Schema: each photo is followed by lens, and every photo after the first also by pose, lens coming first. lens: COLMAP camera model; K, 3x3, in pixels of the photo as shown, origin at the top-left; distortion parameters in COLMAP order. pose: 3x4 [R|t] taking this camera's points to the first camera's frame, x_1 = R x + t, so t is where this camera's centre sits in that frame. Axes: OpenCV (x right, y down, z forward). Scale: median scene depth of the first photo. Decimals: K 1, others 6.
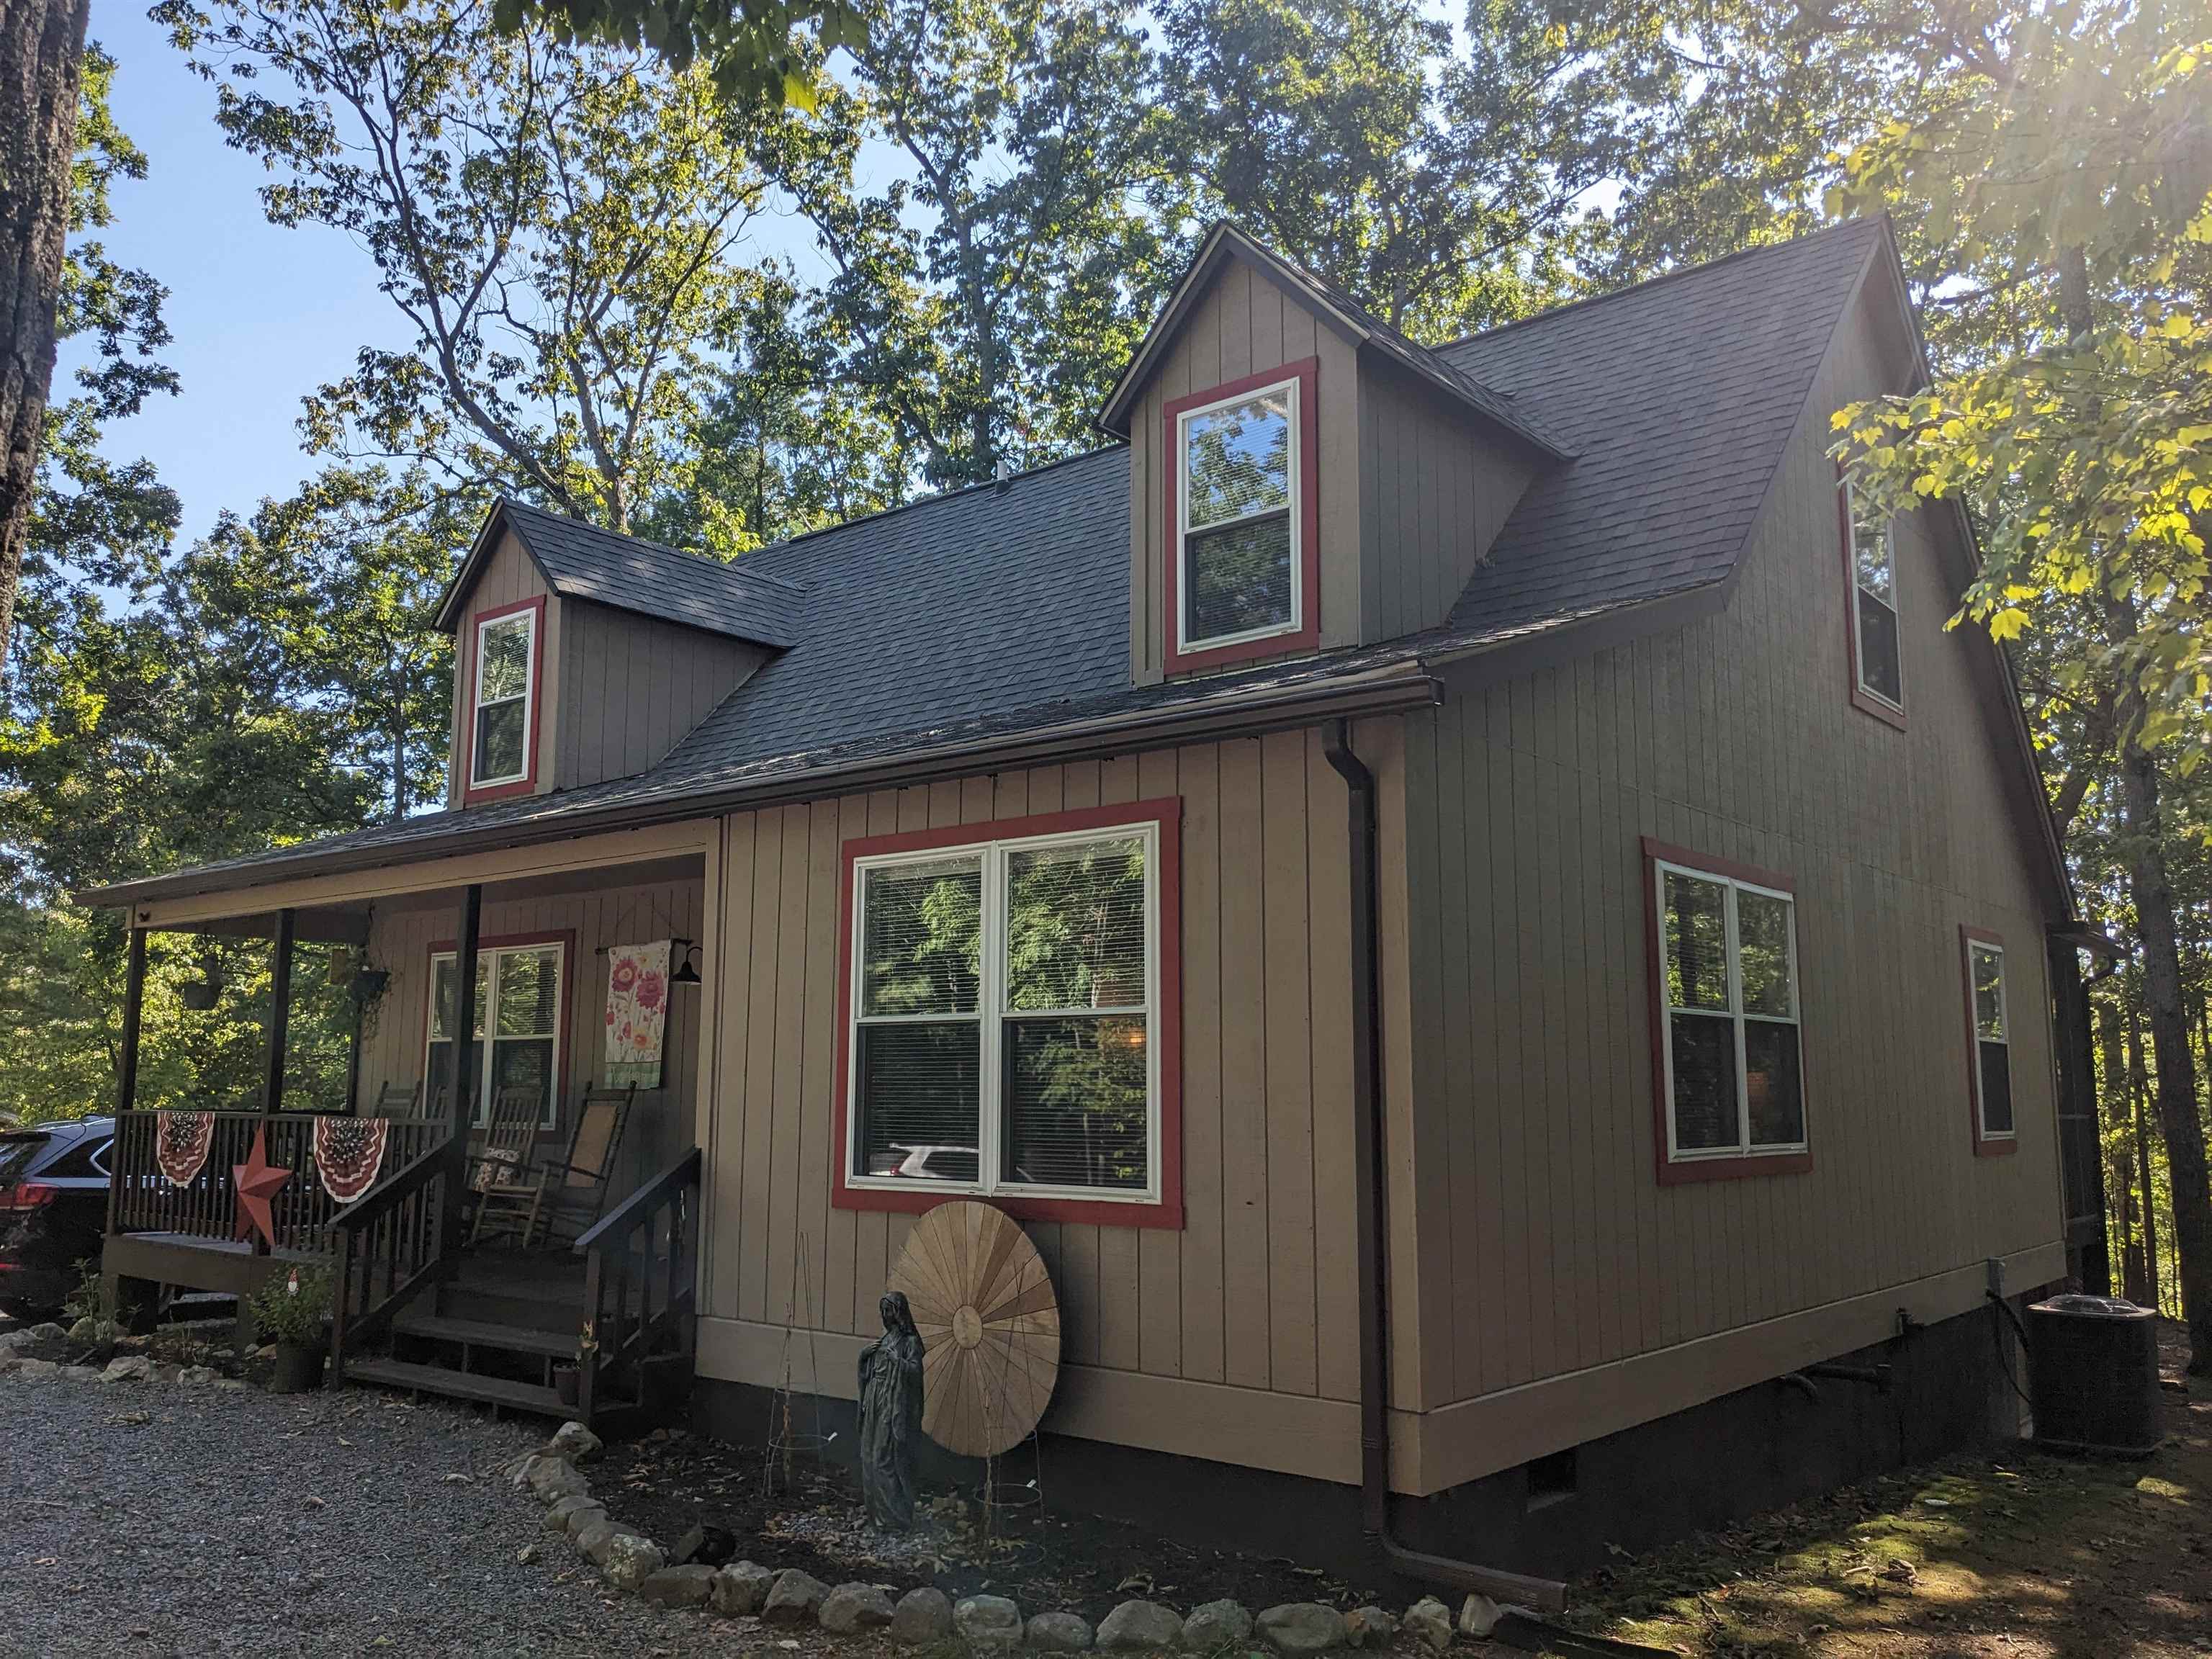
lens RADIAL K [[1757.4, 0, 1106.0], [0, 1757.4, 829.5], [0, 0, 1]] dist [0.029349, 0.003705]
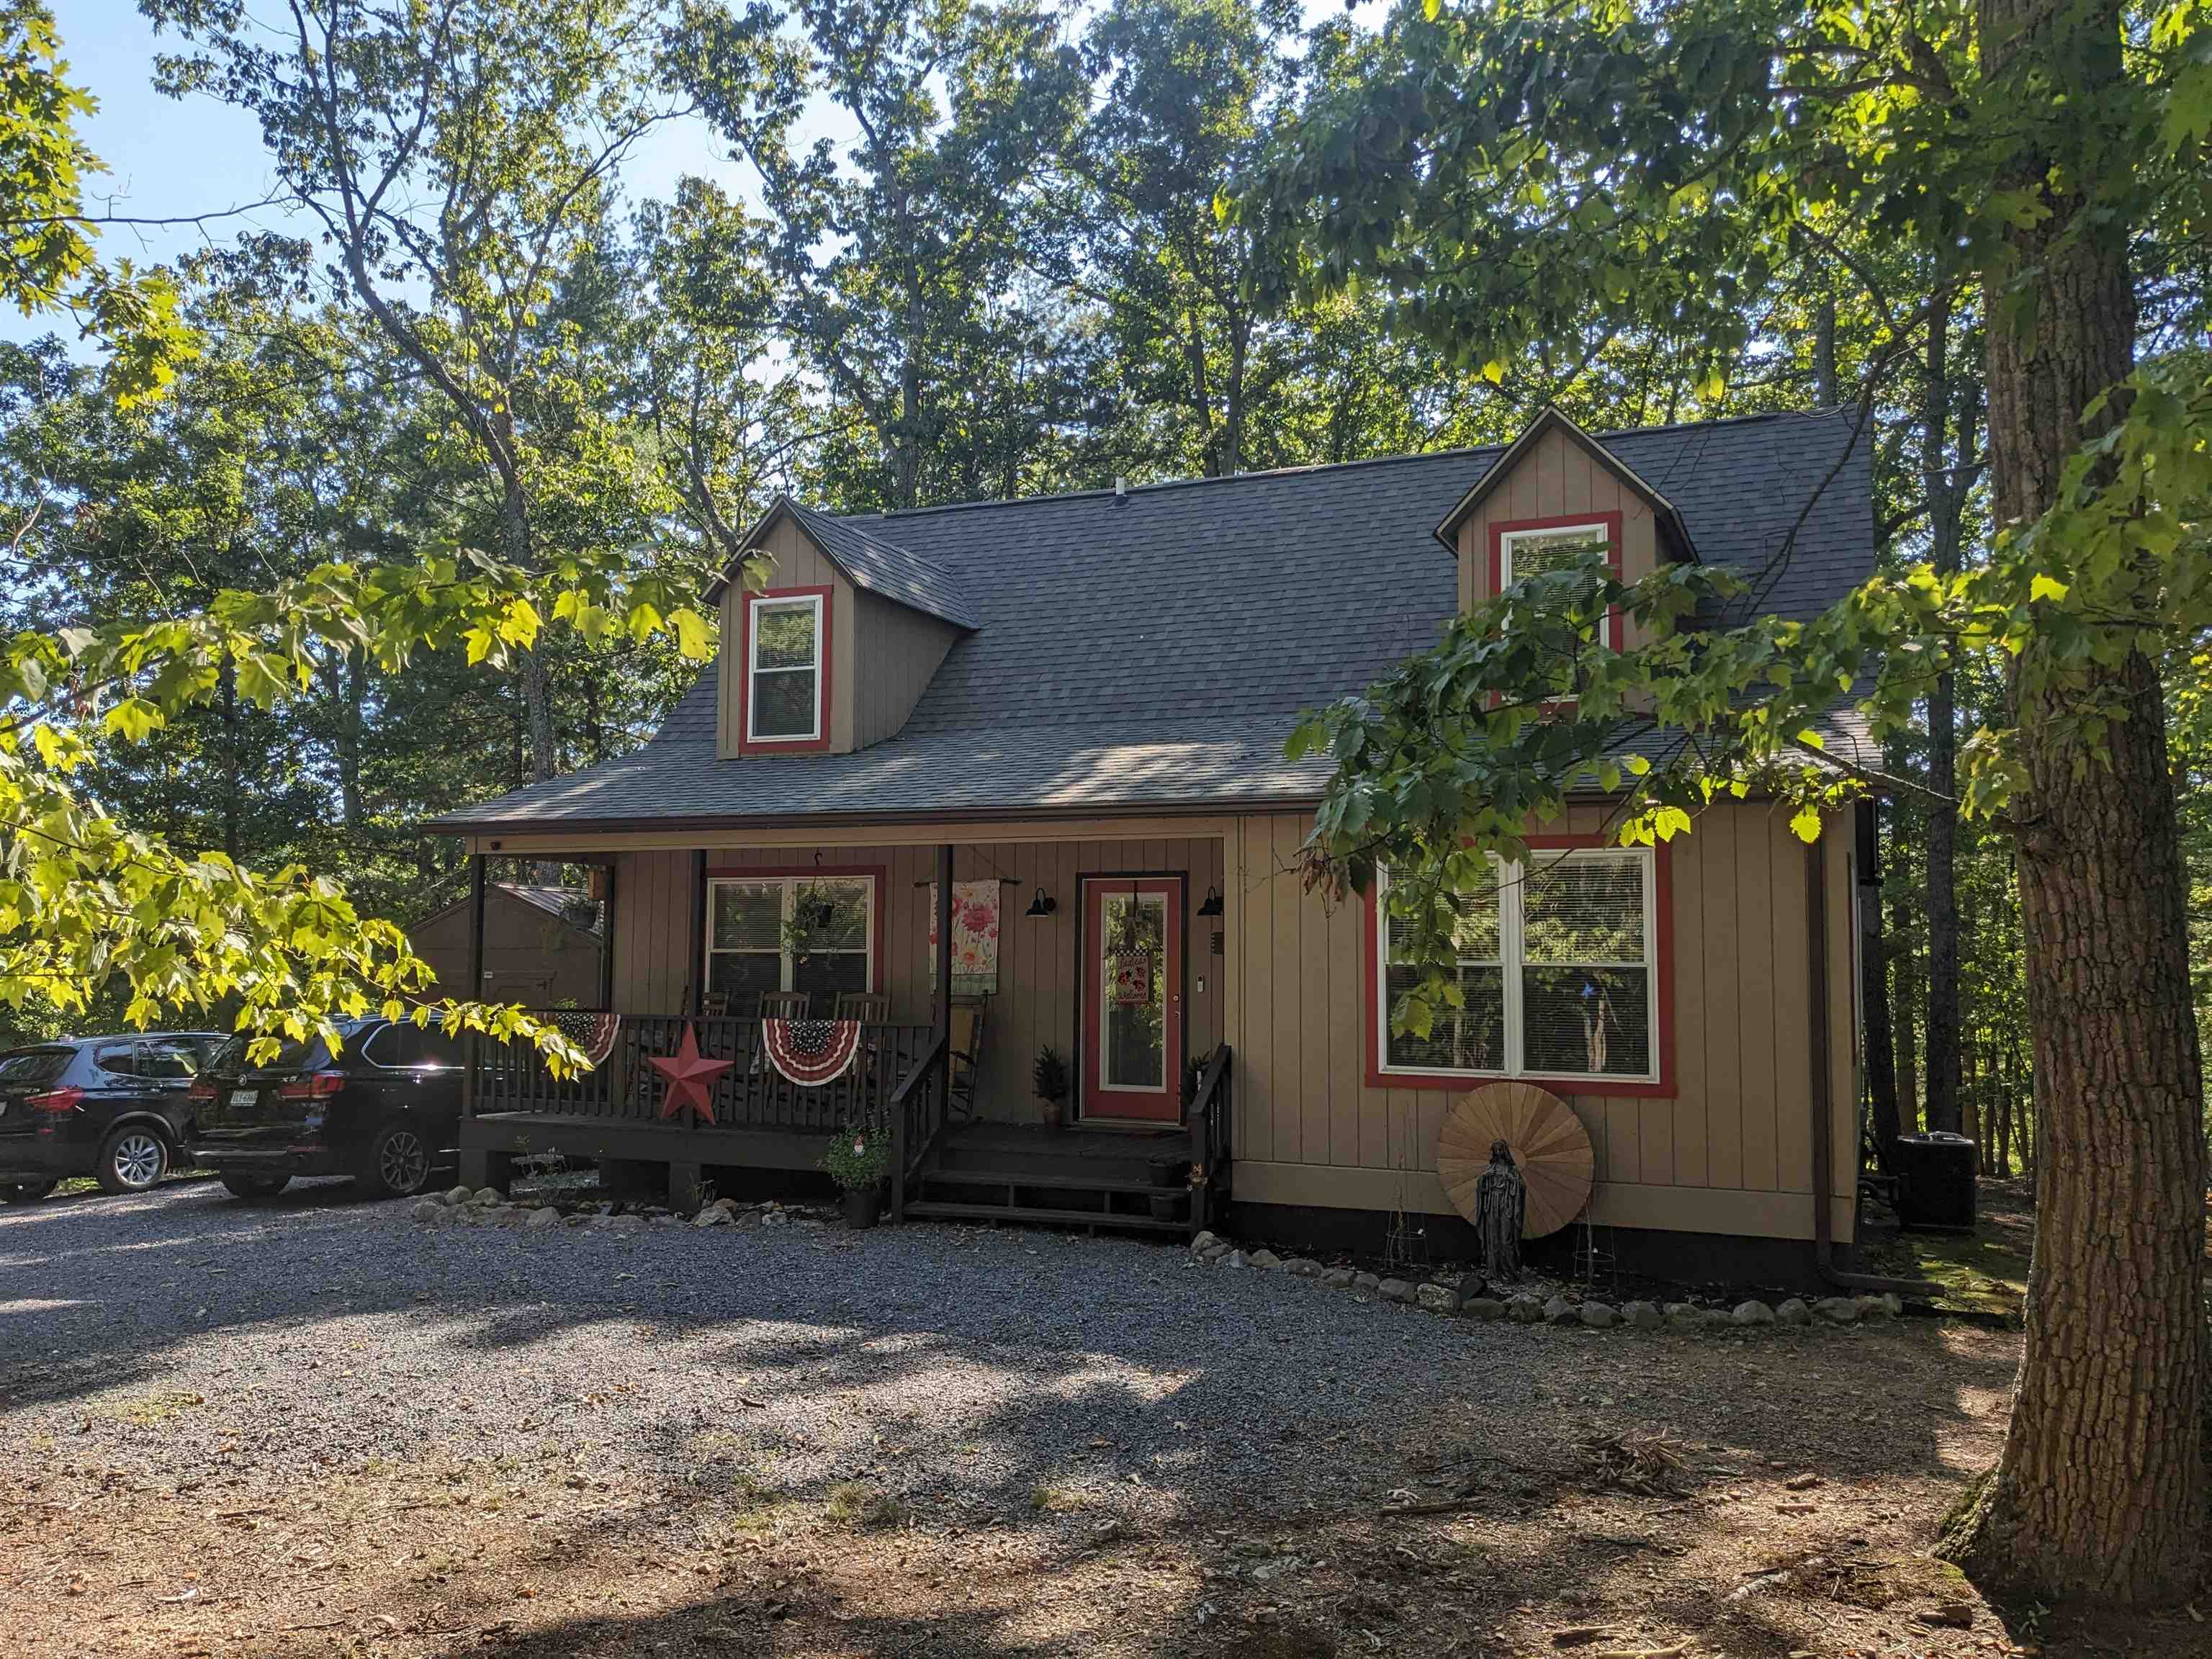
lens RADIAL K [[1722.9, 0, 1109.6], [0, 1722.9, 868.1], [0, 0, 1]] dist [0.095609, -0.176727]
pose [[0.957486, 0.021060, 0.287709, -0.434923], [-0.048575, 0.994861, 0.088833, -0.050185], [-0.284360, -0.099032, 0.953589, -0.180017]]
